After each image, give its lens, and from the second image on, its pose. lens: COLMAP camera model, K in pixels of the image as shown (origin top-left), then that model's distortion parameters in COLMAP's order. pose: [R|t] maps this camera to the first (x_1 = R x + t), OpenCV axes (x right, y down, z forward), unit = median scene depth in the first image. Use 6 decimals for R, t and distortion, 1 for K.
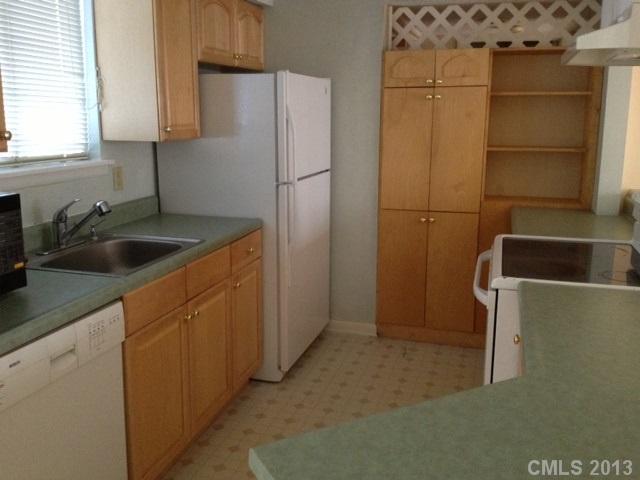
lens RADIAL K [[570.1, 0, 320.0], [0, 570.1, 240.0], [0, 0, 1]] dist [0.001343, -0.010974]
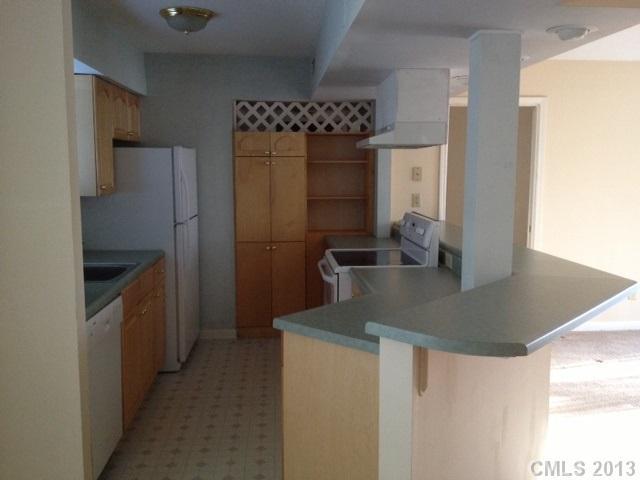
lens RADIAL K [[570.1, 0, 320.0], [0, 570.1, 240.0], [0, 0, 1]] dist [0.001343, -0.010974]
pose [[0.927370, -0.044364, 0.371505, -0.237023], [0.079338, 0.993682, -0.079384, 0.070919], [-0.365636, 0.103093, 0.925031, -0.381804]]
